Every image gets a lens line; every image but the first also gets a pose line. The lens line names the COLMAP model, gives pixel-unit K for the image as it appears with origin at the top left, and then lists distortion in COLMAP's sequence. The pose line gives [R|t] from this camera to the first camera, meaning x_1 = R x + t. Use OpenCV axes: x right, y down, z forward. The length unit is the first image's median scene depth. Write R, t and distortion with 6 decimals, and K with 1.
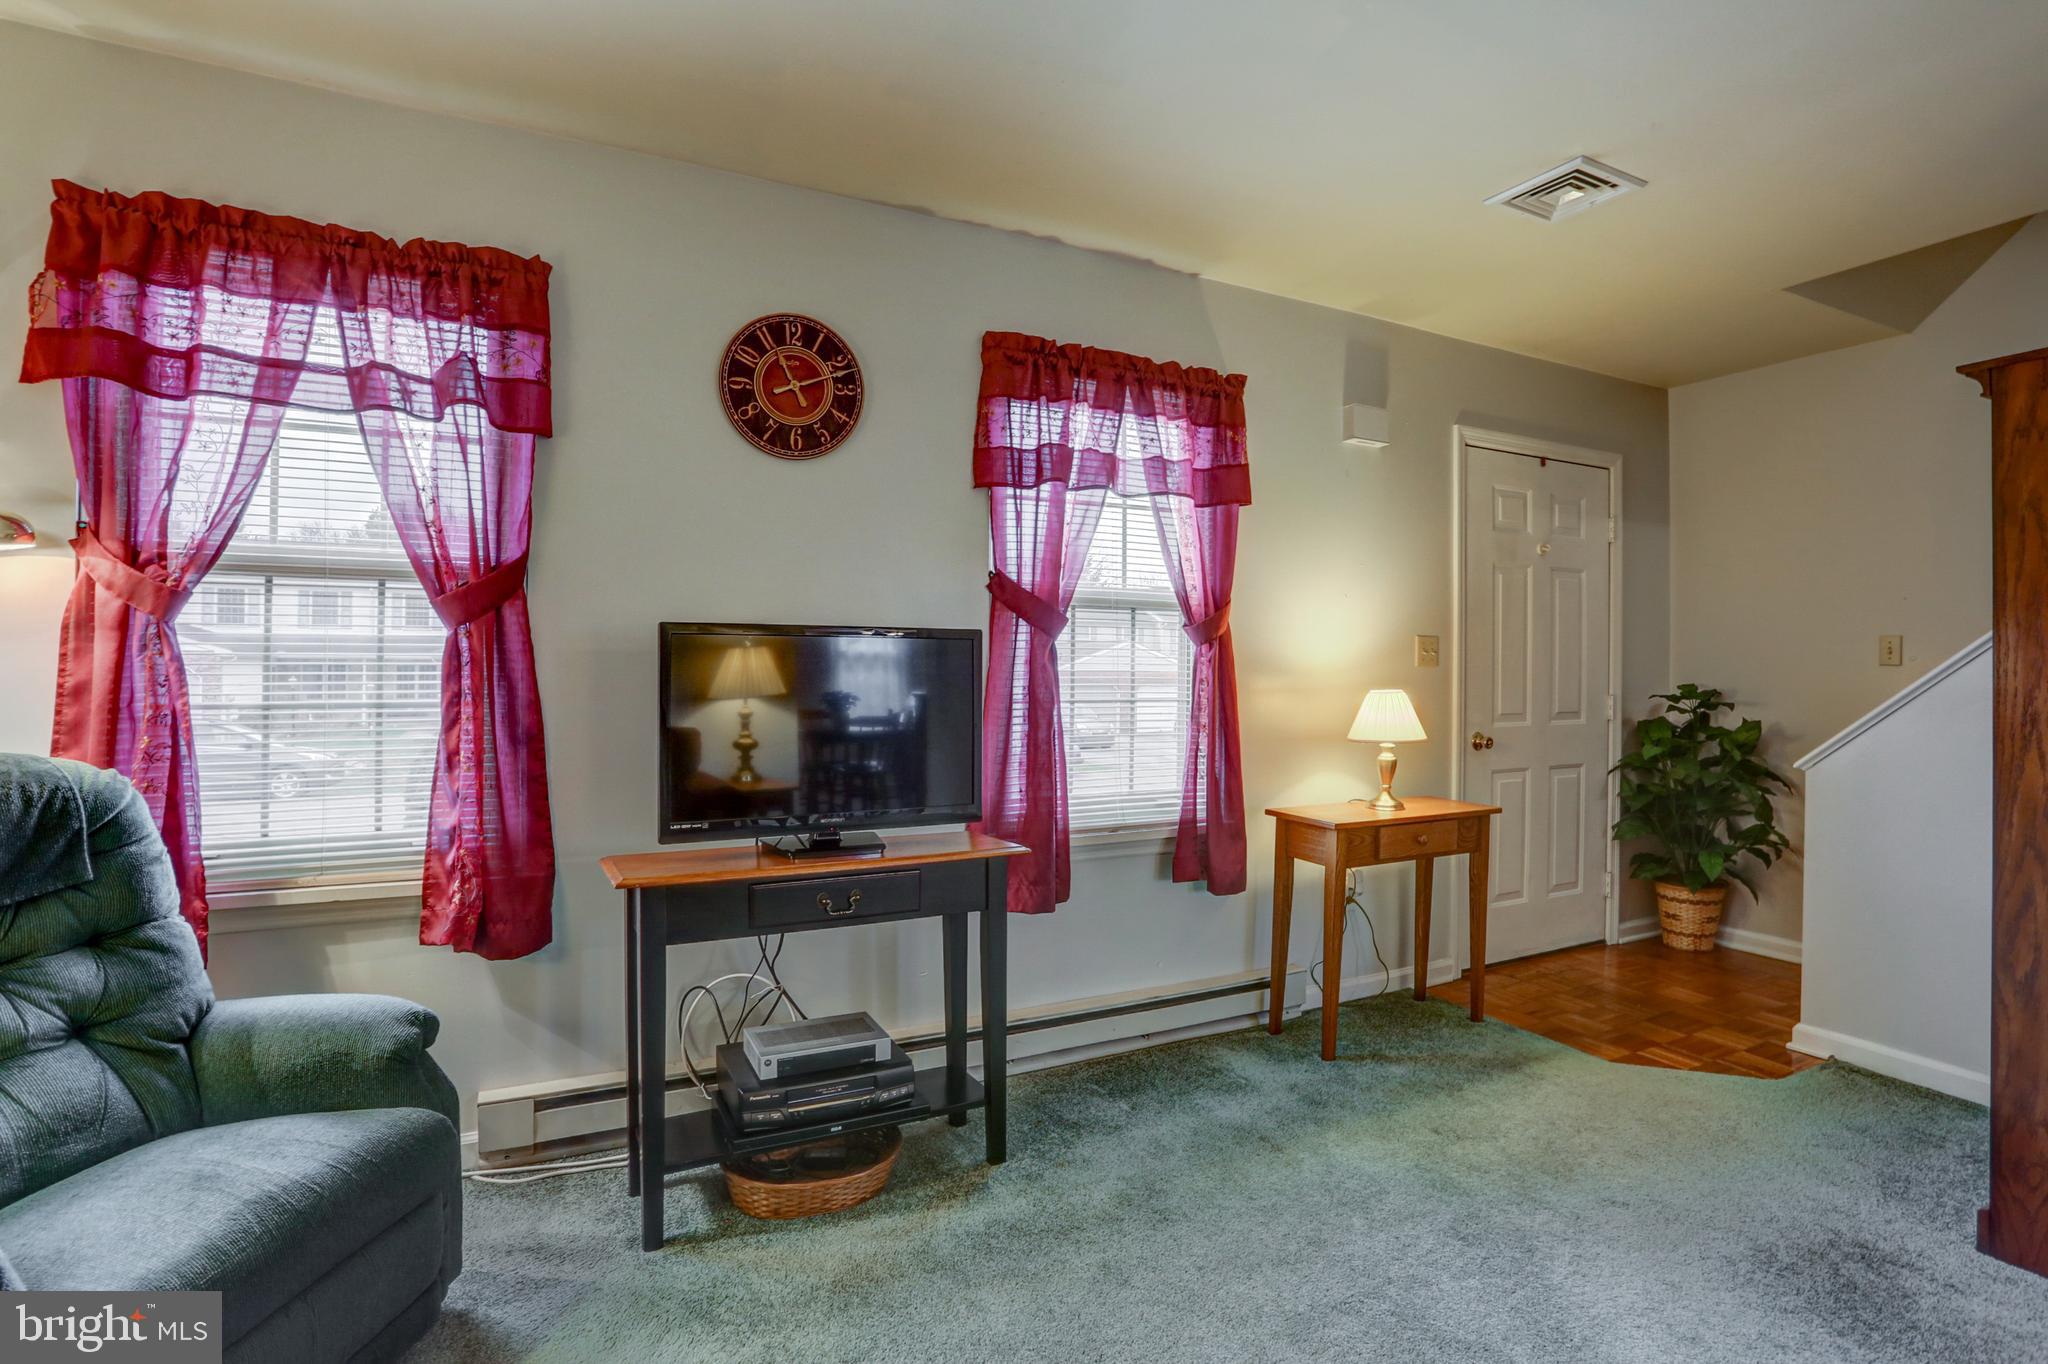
lens RADIAL K [[990.6, 0, 1020.6], [0, 990.6, 668.0], [0, 0, 1]] dist [-0.075201, 0.027833]
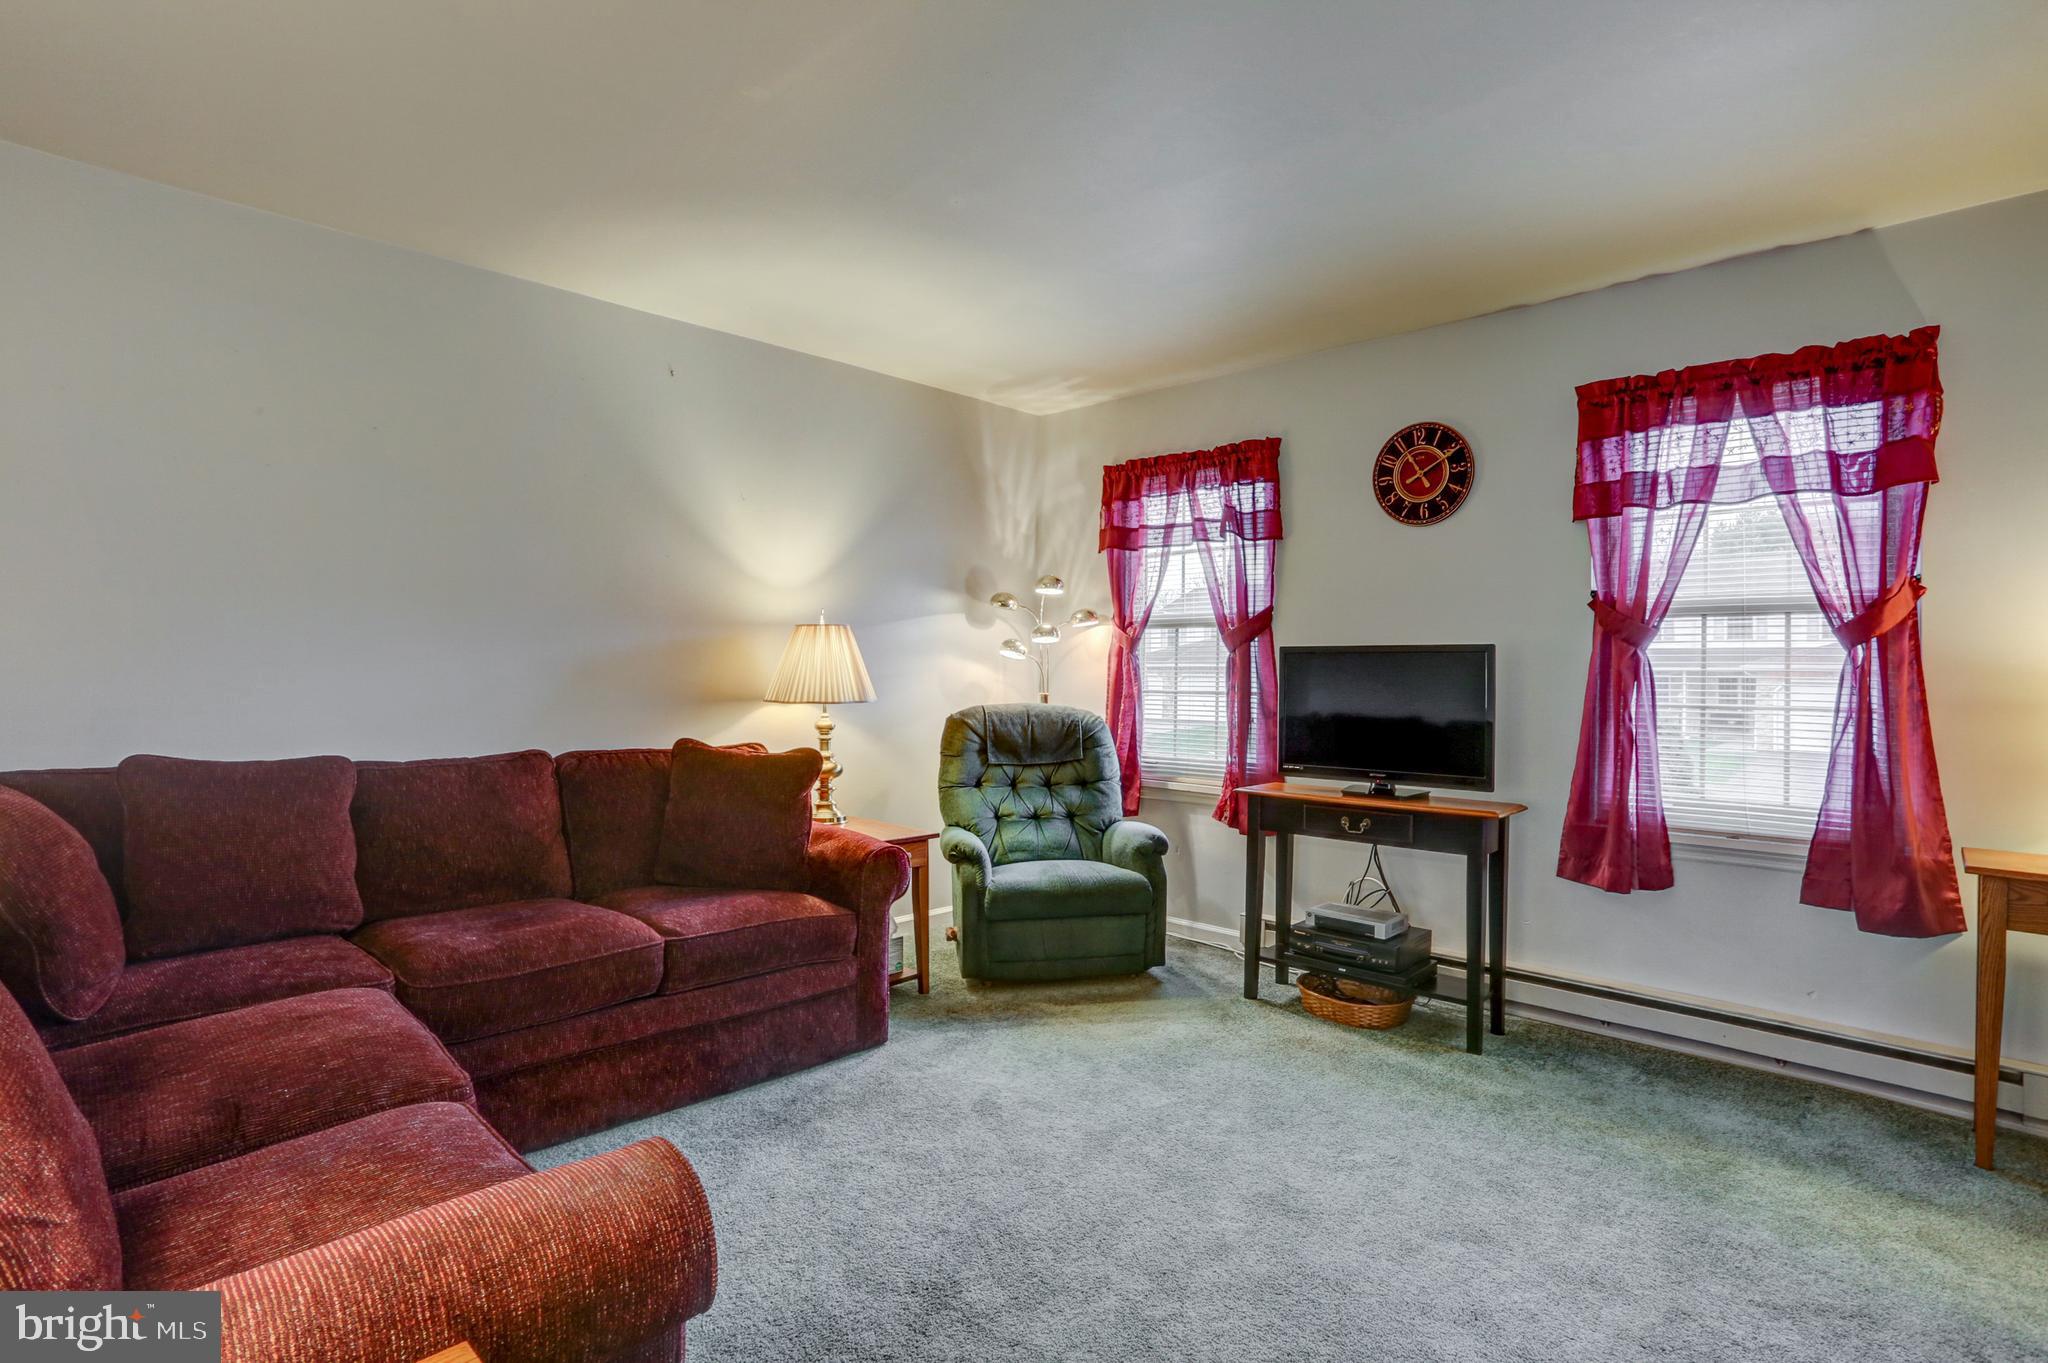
lens RADIAL K [[990.6, 0, 1020.6], [0, 990.6, 667.5], [0, 0, 1]] dist [-0.075201, 0.027833]
pose [[0.327248, -0.003165, -0.944933, 0.925254], [-0.000418, 0.999994, -0.003494, -0.004528], [0.944938, 0.001538, 0.327245, -0.000516]]
